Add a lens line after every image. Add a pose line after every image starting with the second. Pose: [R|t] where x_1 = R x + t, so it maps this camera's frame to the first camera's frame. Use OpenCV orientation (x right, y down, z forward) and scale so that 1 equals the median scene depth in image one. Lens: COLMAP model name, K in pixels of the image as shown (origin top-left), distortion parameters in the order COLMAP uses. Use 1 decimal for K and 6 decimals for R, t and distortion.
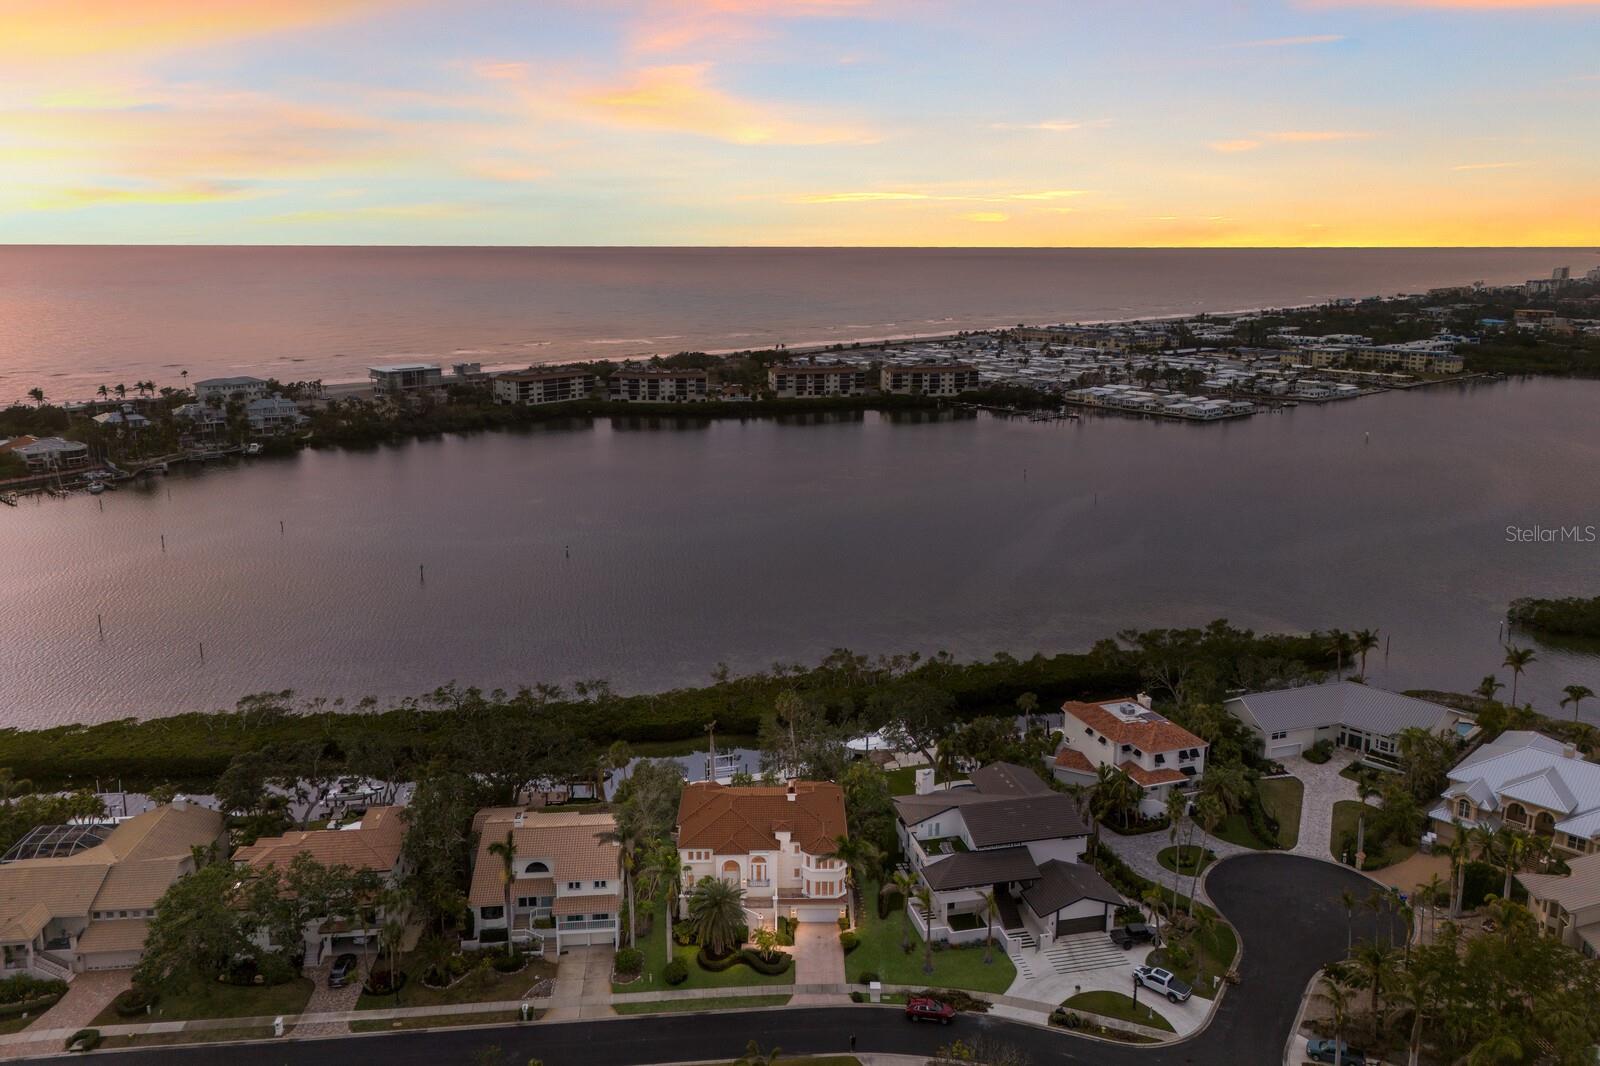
lens RADIAL K [[1149.8, 0, 793.5], [0, 1149.8, 501.1], [0, 0, 1]] dist [0.084670, -0.080592]
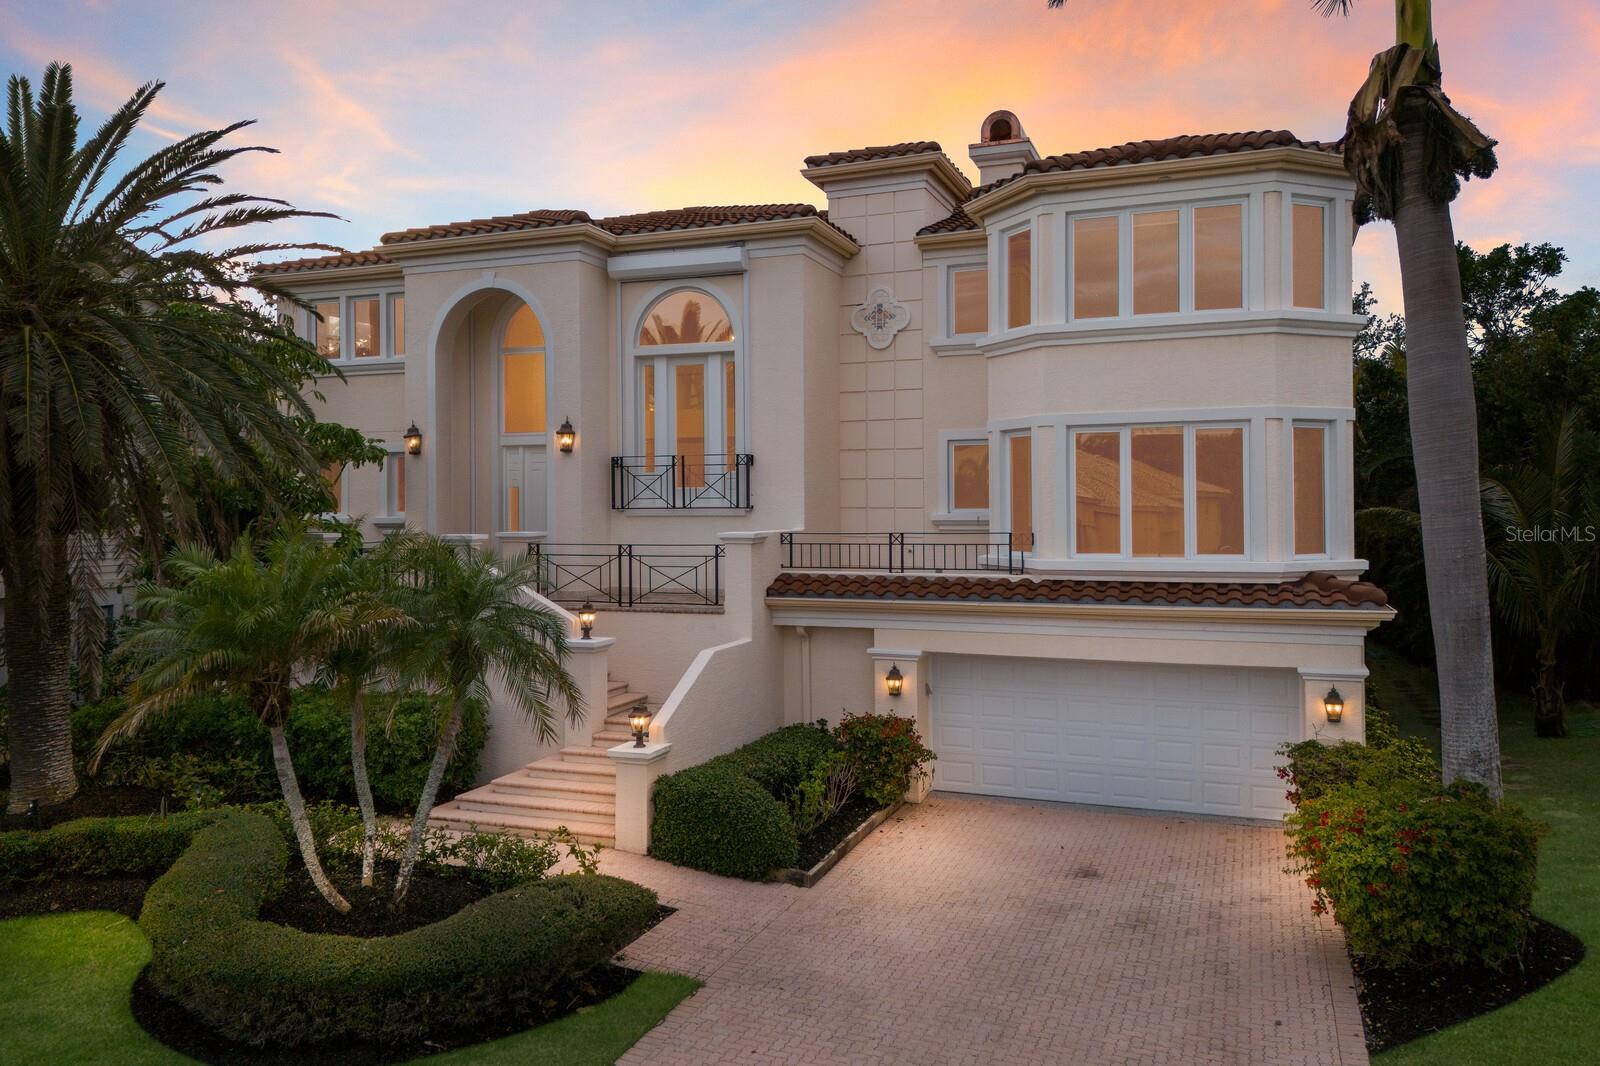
lens RADIAL K [[1167.0, 0, 806.0], [0, 1167.0, 499.3], [0, 0, 1]] dist [0.083536, -0.081550]
pose [[0.933026, -0.011115, -0.359637, 0.036197], [-0.067117, 0.976603, -0.204309, 0.359454], [0.353494, 0.214764, 0.910450, 0.874230]]
